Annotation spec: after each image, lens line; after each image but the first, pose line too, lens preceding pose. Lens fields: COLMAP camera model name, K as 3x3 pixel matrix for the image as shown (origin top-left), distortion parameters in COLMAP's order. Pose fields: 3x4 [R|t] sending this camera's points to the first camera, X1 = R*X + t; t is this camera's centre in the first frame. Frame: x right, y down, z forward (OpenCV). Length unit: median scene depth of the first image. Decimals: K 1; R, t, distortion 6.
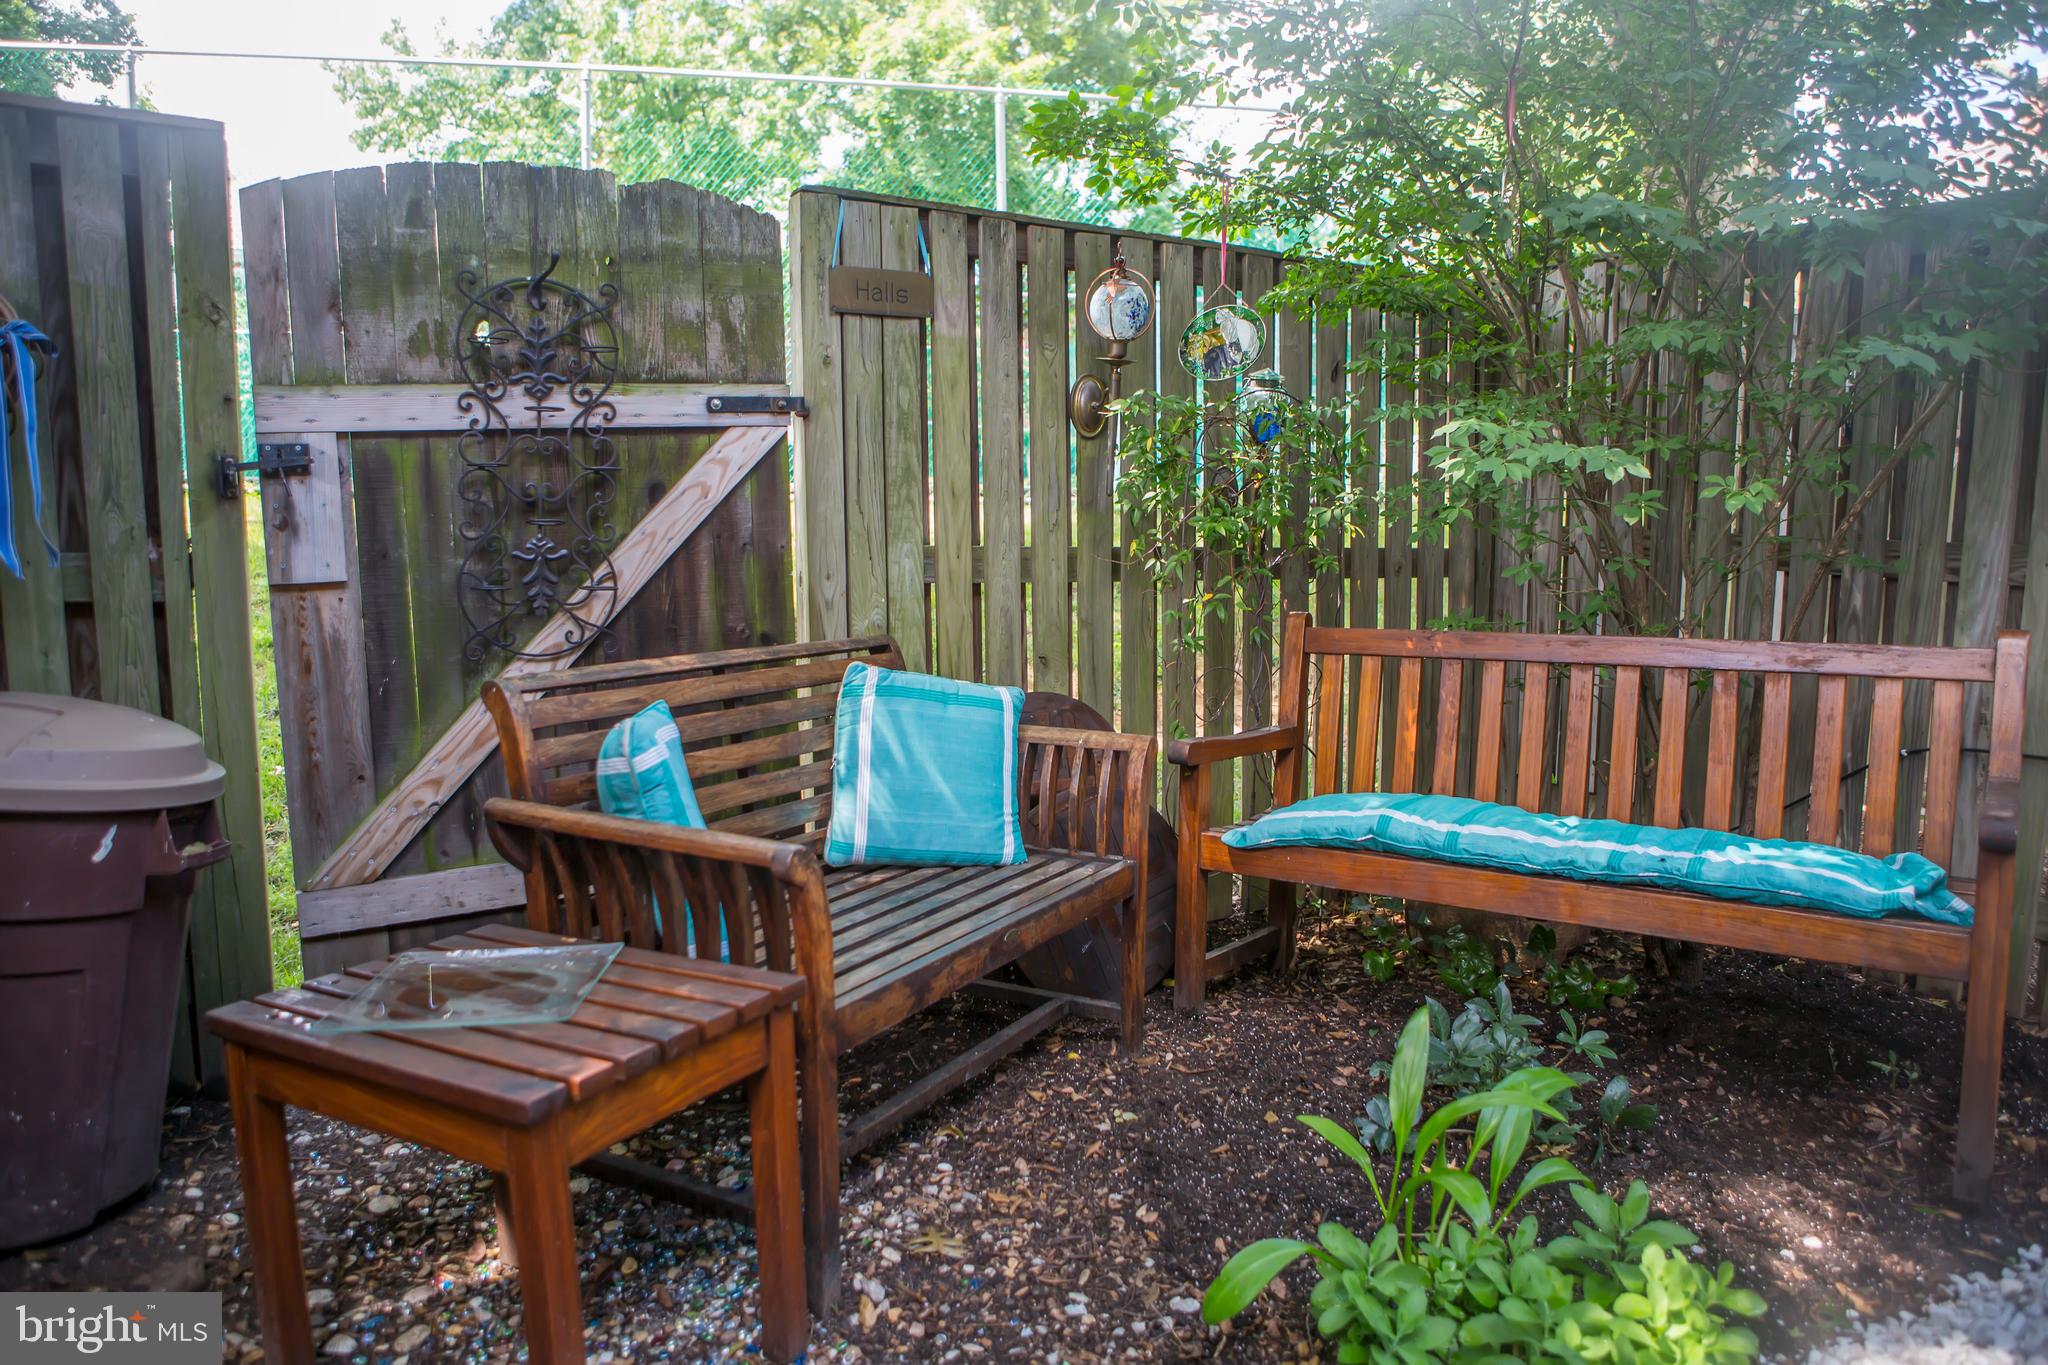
lens RADIAL K [[1405.9, 0, 1024.0], [0, 1405.9, 682.5], [0, 0, 1]] dist [-0.109219, 0.078378]
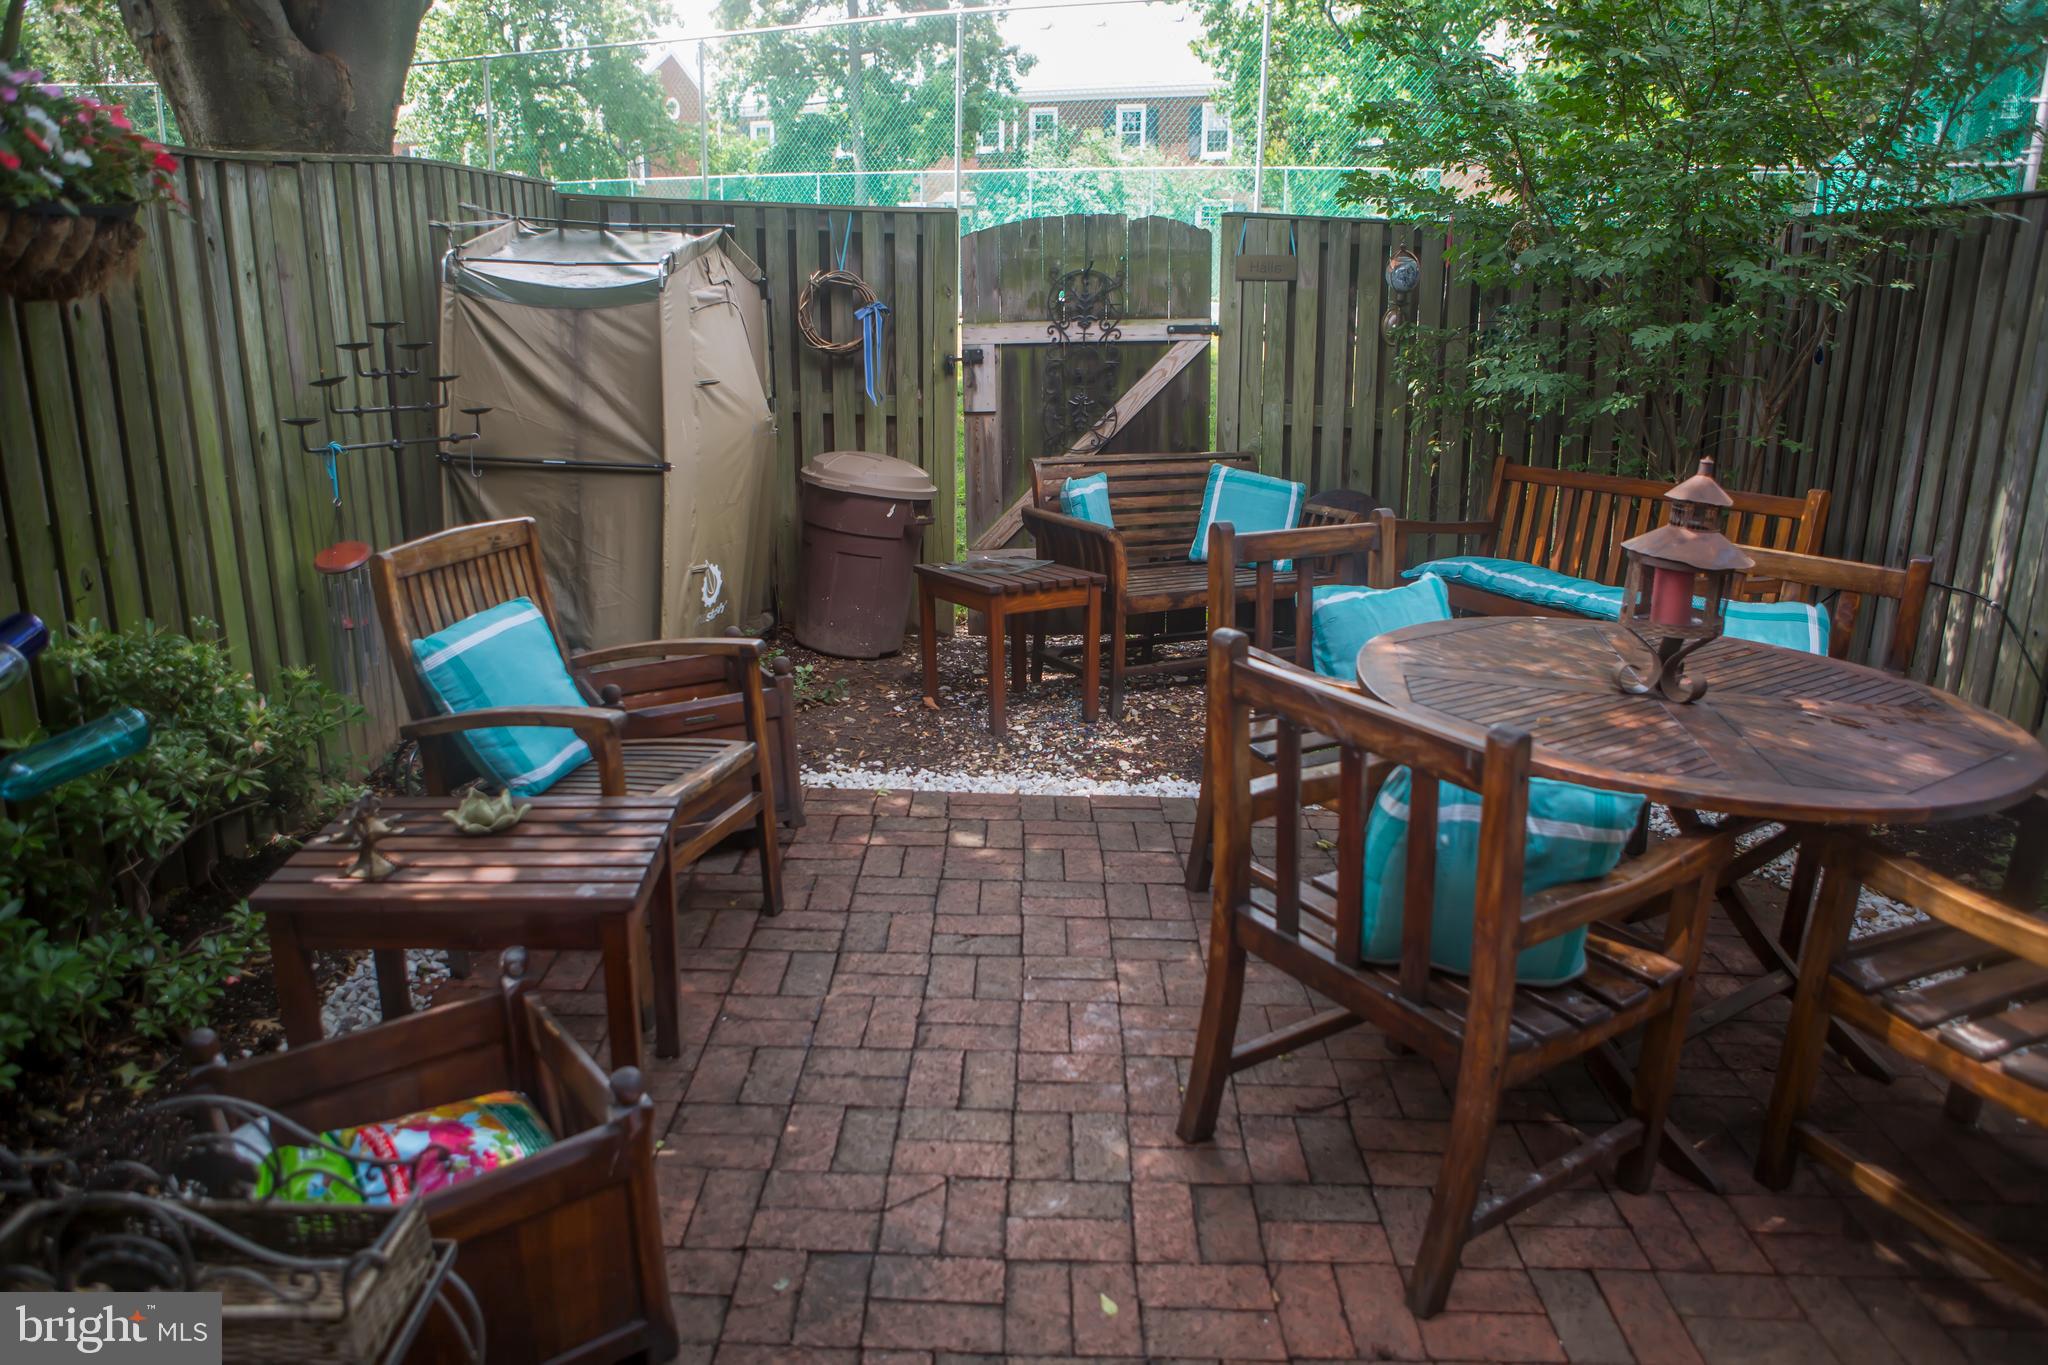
lens RADIAL K [[1405.9, 0, 1024.0], [0, 1405.9, 682.5], [0, 0, 1]] dist [-0.109219, 0.078378]
pose [[0.858574, 0.140122, -0.493170, 0.724672], [-0.072076, 0.985362, 0.154487, 0.004911], [0.507599, -0.097093, 0.856105, -0.957966]]
